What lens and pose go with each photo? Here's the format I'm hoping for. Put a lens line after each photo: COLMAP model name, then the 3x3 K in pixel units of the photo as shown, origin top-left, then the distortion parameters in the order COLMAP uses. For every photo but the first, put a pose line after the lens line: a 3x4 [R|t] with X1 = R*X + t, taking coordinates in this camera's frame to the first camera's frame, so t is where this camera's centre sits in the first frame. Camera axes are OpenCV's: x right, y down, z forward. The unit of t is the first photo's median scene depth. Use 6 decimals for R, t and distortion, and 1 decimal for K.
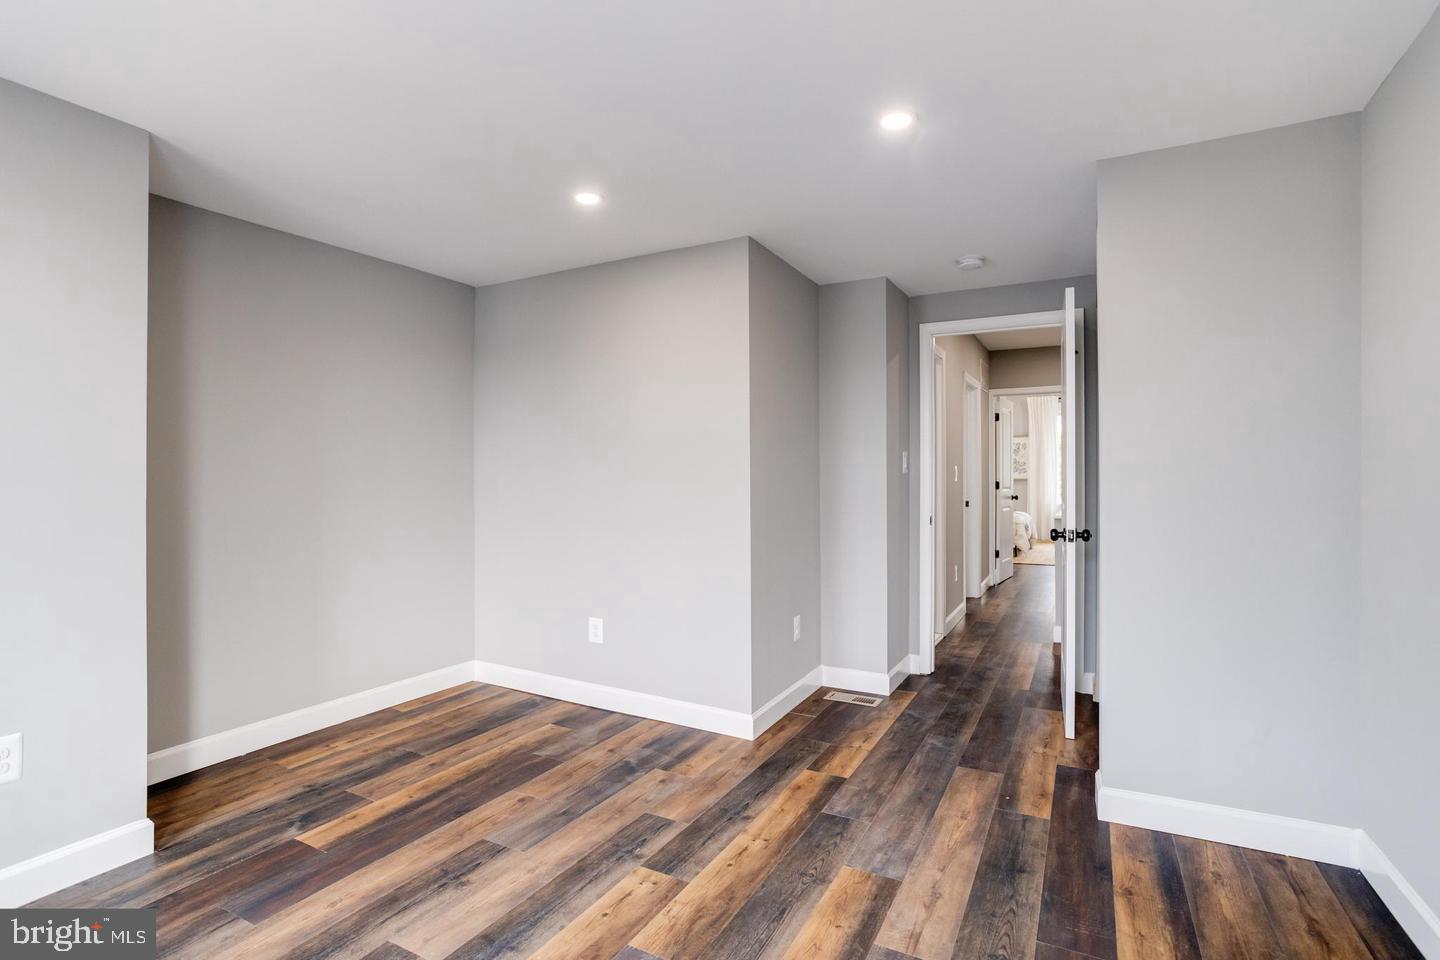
lens RADIAL K [[707.3, 0, 722.3], [0, 707.3, 476.4], [0, 0, 1]] dist [-0.046384, 0.027339]
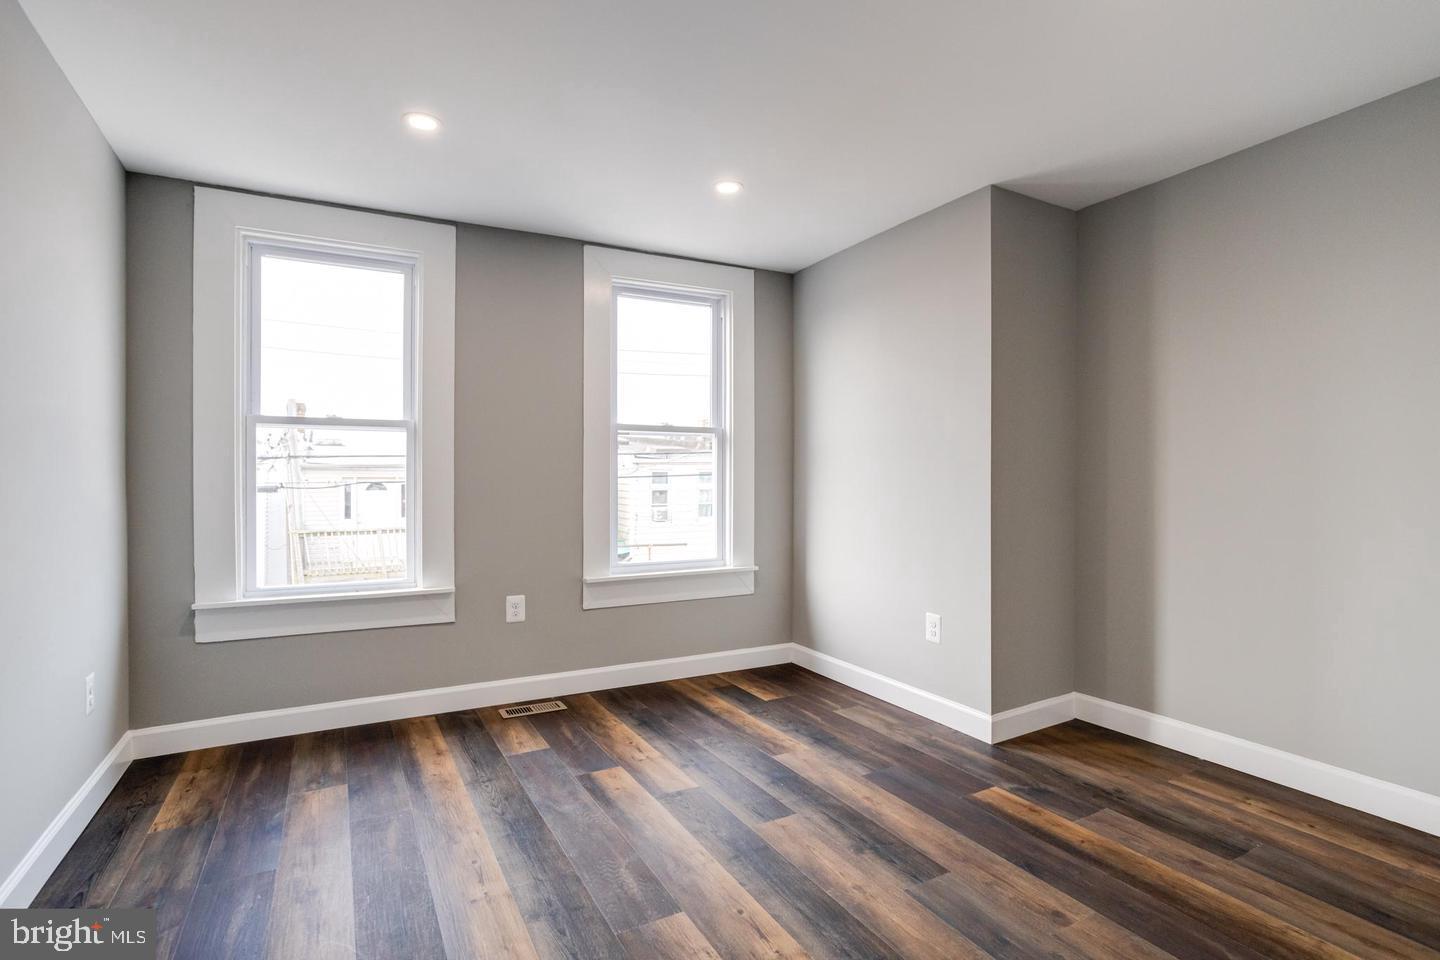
lens RADIAL K [[707.3, 0, 722.3], [0, 707.3, 476.4], [0, 0, 1]] dist [-0.046384, 0.027339]
pose [[-0.545762, 0.003338, -0.837934, 0.415172], [0.000091, 0.999992, 0.003924, 0.030620], [0.837940, 0.002066, -0.545758, 0.993308]]
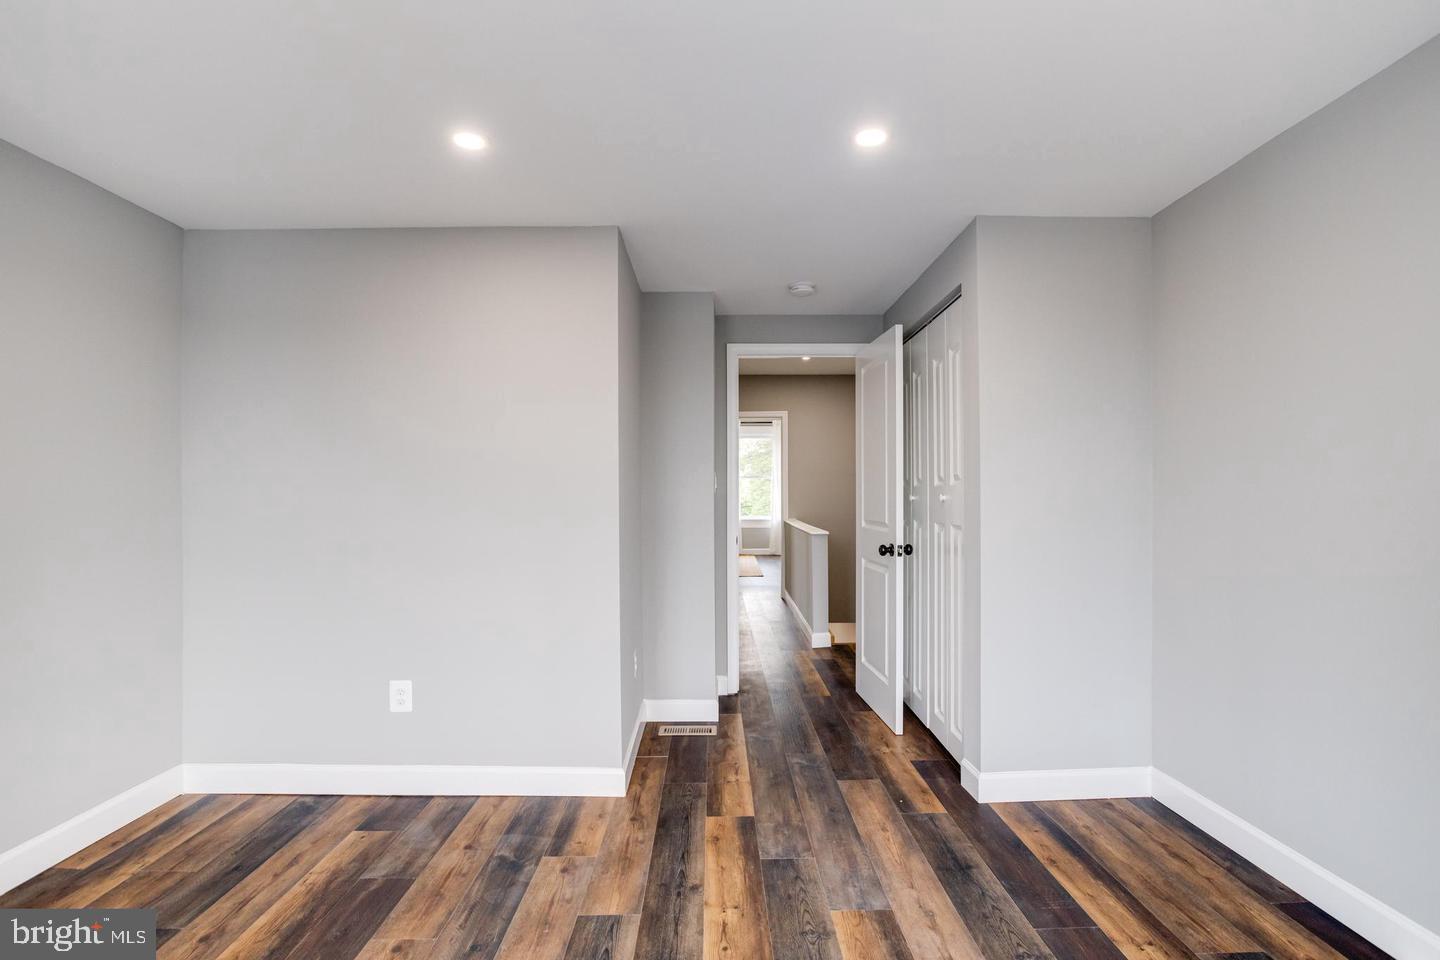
lens RADIAL K [[708.6, 0, 726.0], [0, 708.6, 492.1], [0, 0, 1]] dist [-0.041260, 0.024188]
pose [[0.869636, -0.002463, 0.493687, -0.314476], [0.004520, 0.999985, -0.002973, -0.004706], [-0.493673, 0.004817, 0.869634, 0.185555]]
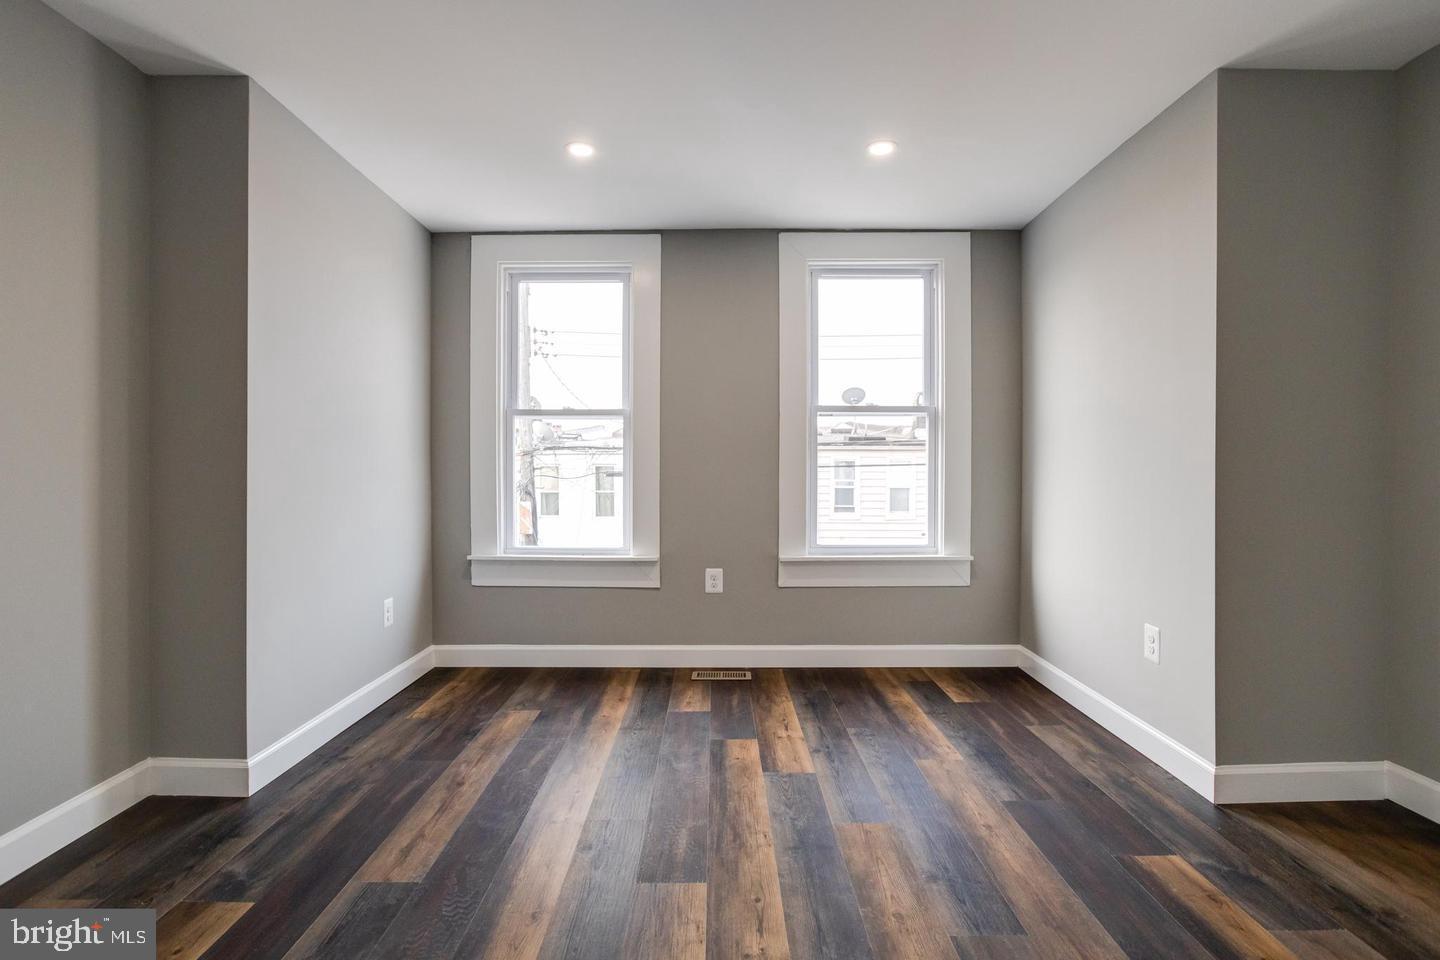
lens RADIAL K [[691.4, 0, 718.4], [0, 691.4, 465.6], [0, 0, 1]] dist [-0.045101, 0.023326]
pose [[-0.881712, 0.003136, -0.471778, 0.192171], [0.001646, 0.999992, 0.003571, 0.045529], [0.471786, 0.002372, -0.881710, 1.166812]]
